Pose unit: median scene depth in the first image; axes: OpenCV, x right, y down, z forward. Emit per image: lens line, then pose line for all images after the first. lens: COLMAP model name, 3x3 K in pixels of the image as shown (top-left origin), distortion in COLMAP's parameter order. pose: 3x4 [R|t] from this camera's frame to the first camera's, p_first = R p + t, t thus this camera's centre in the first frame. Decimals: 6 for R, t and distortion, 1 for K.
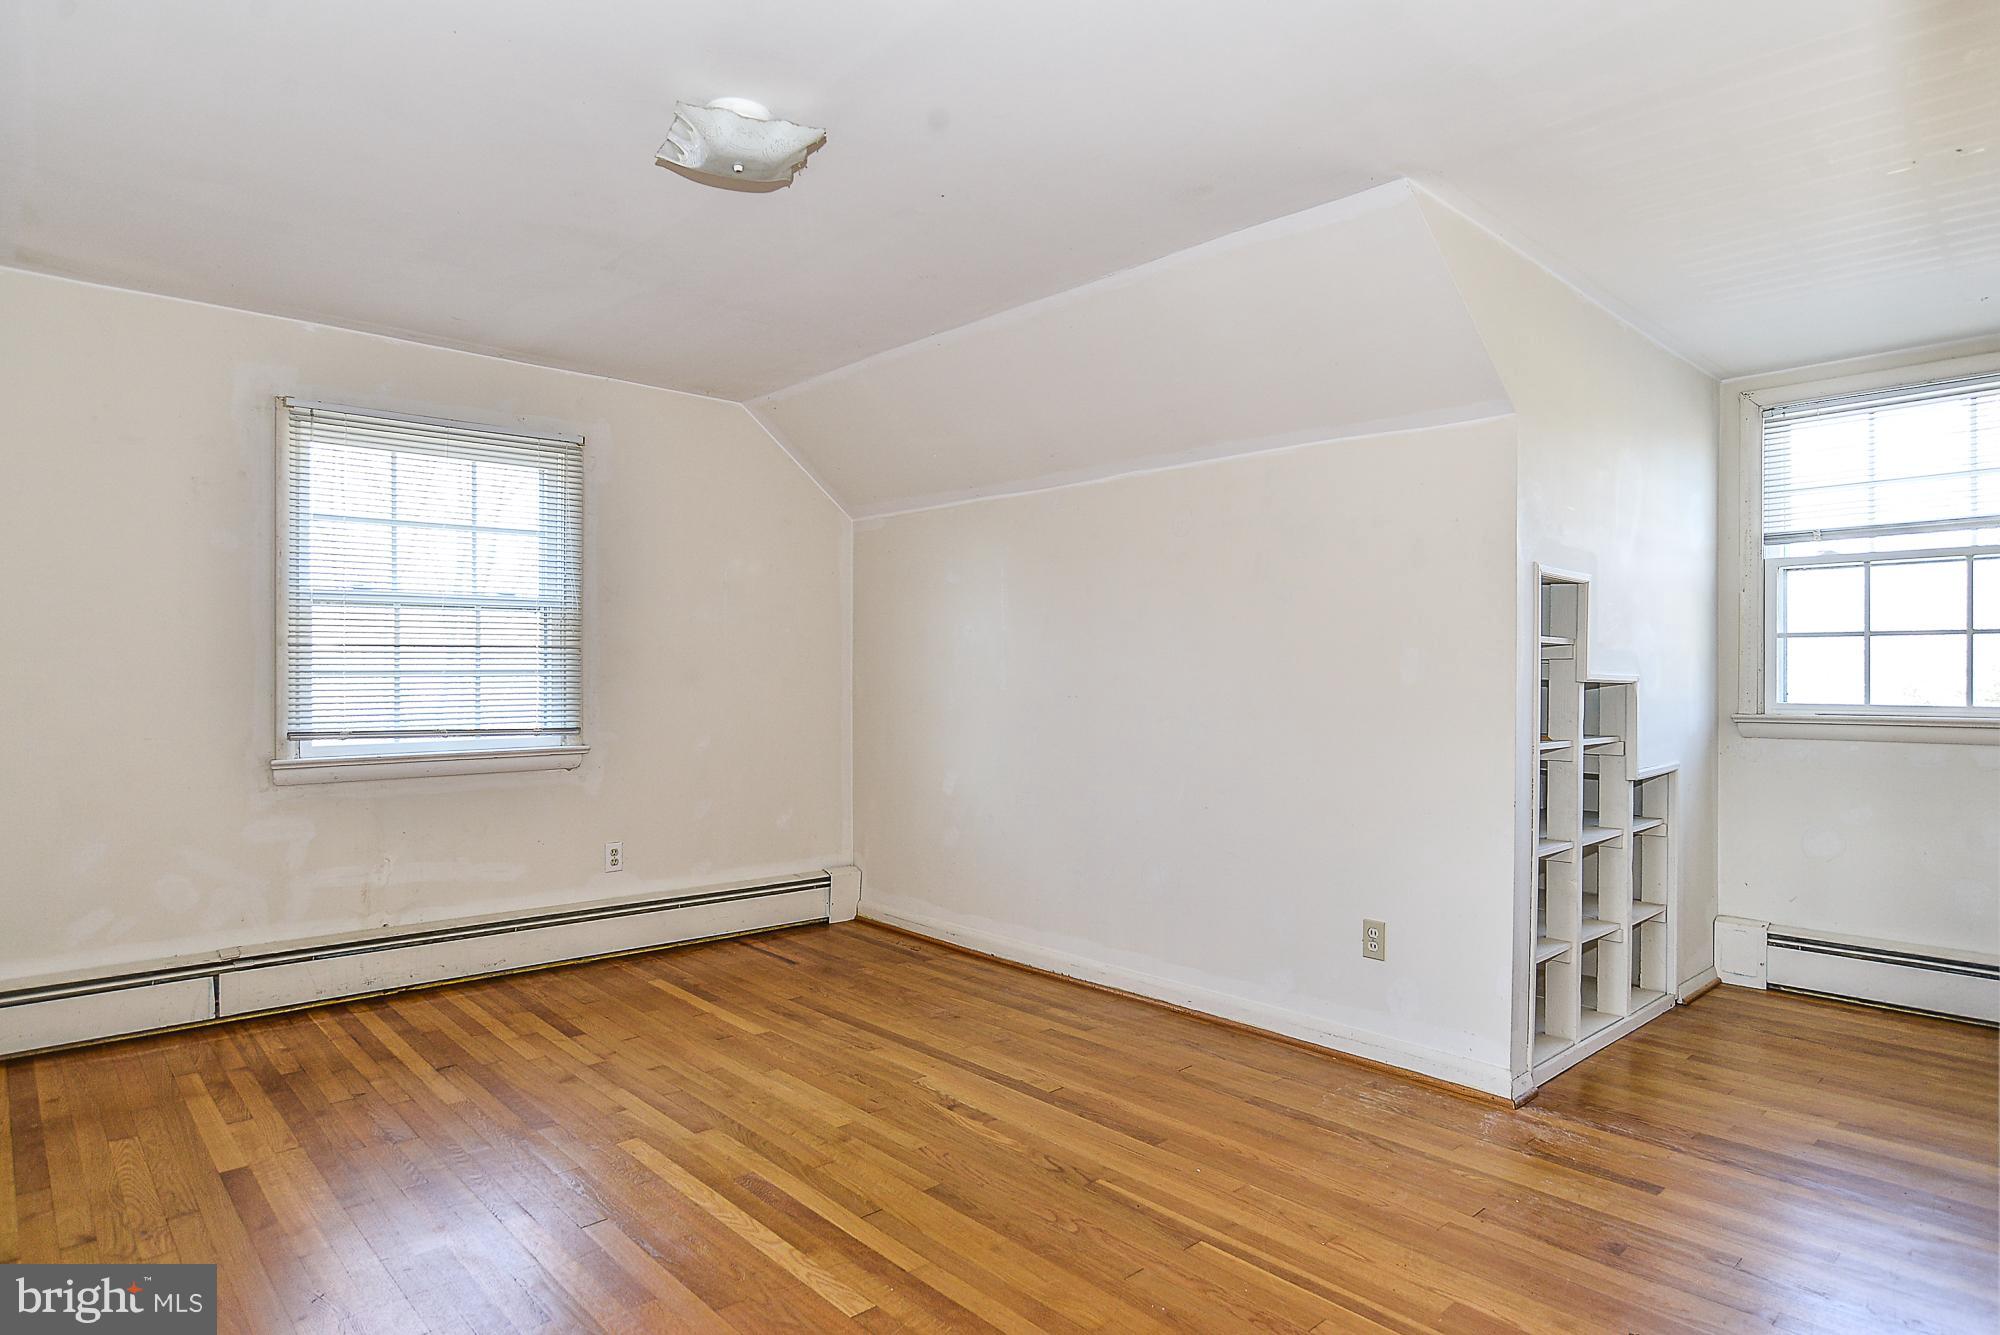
lens RADIAL K [[1154.2, 0, 1004.5], [0, 1154.2, 666.9], [0, 0, 1]] dist [-0.019652, 0.000488]
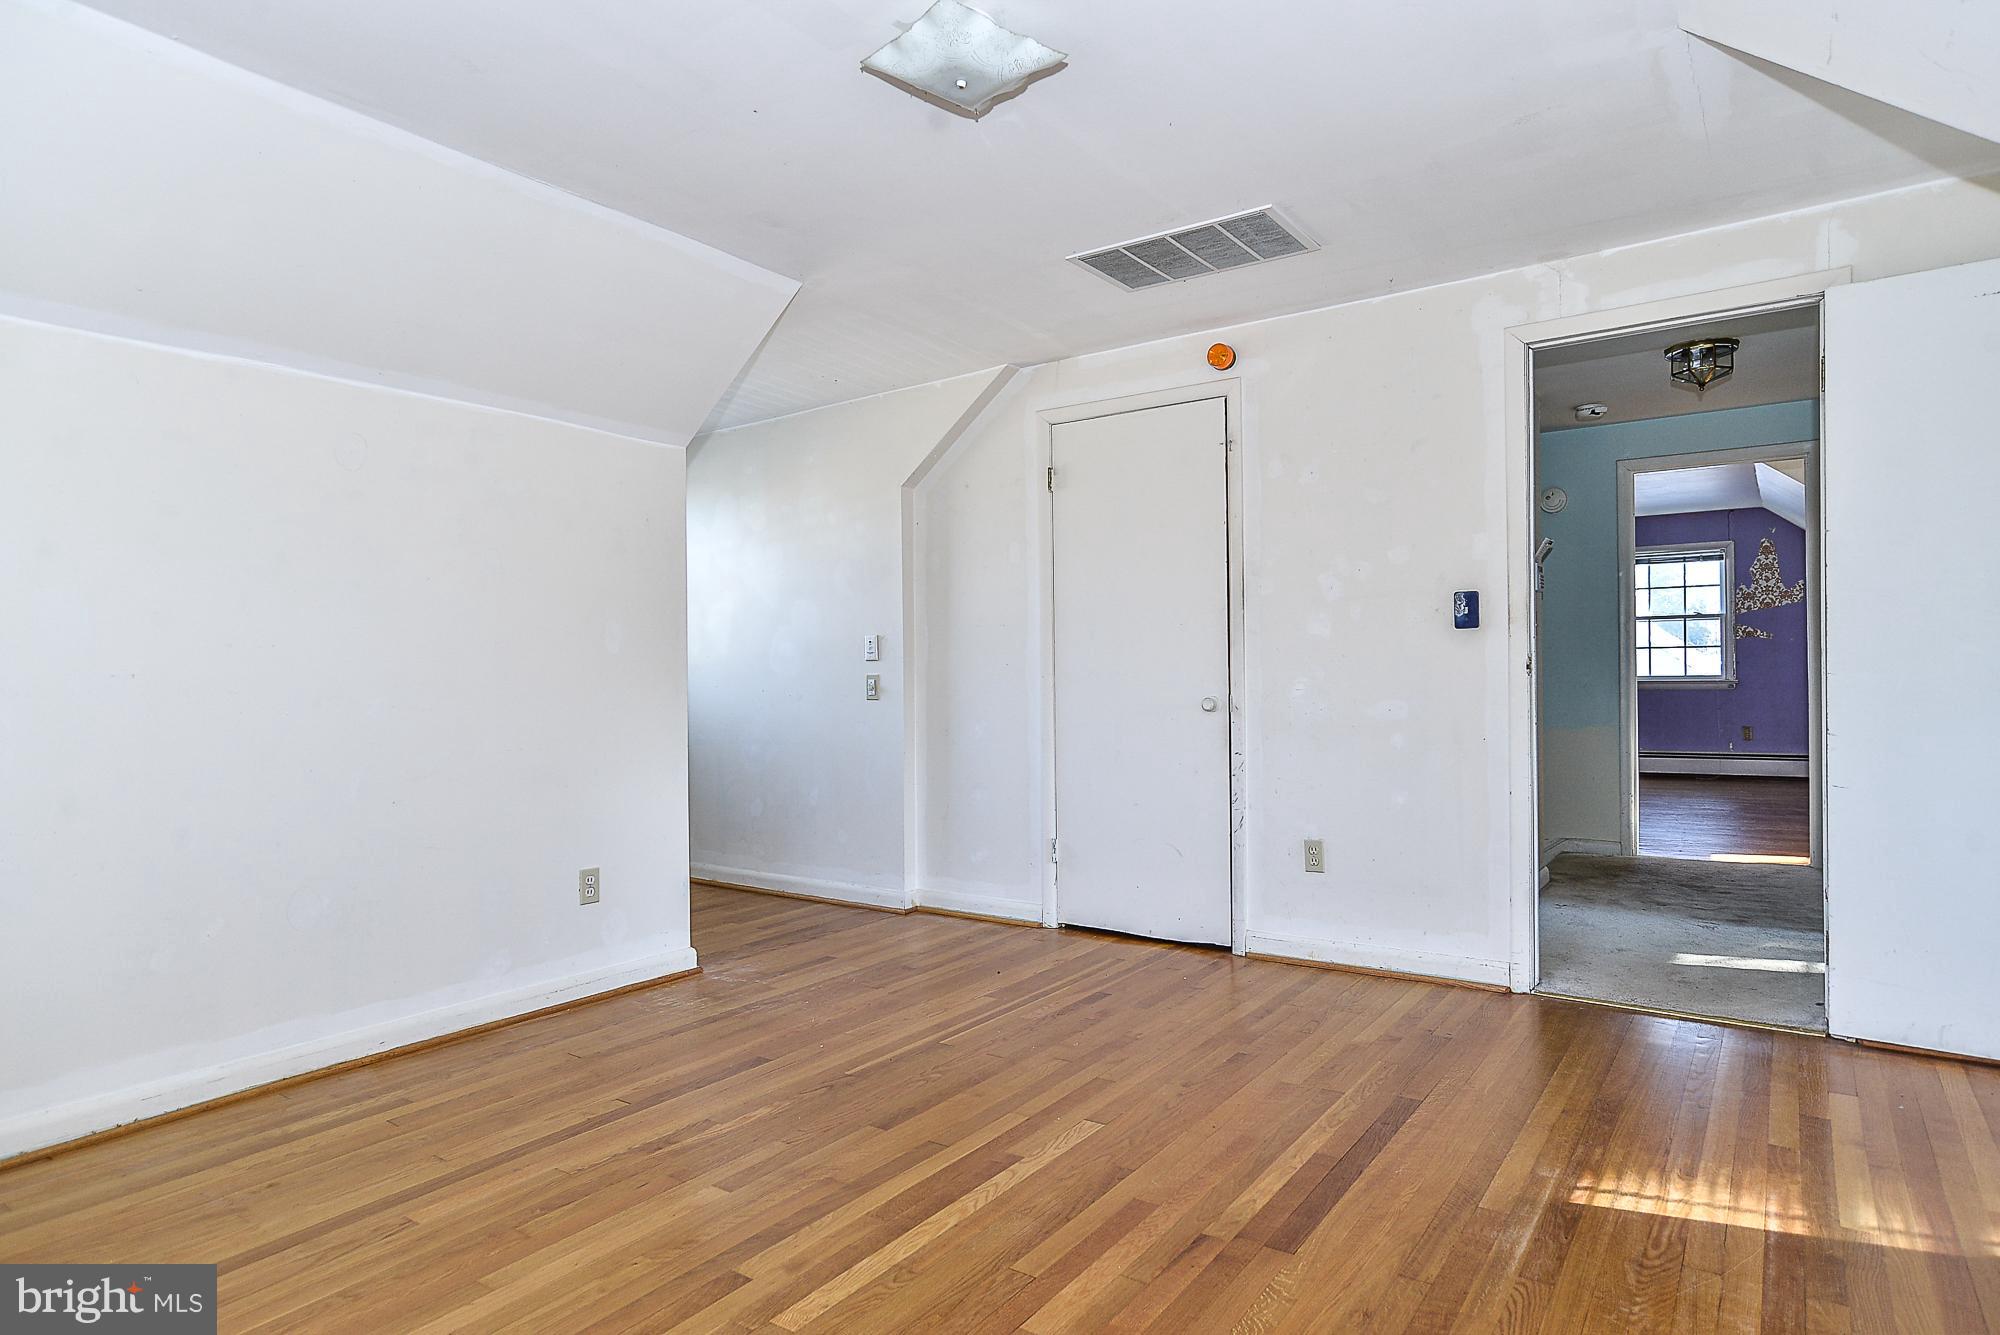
lens RADIAL K [[1154.2, 0, 1004.5], [0, 1154.2, 666.9], [0, 0, 1]] dist [-0.019652, 0.000488]
pose [[-0.231442, 0.005224, 0.972835, -0.985488], [0.012026, 0.999925, -0.002508, 0.041090], [-0.972774, 0.011119, -0.231487, 1.014157]]
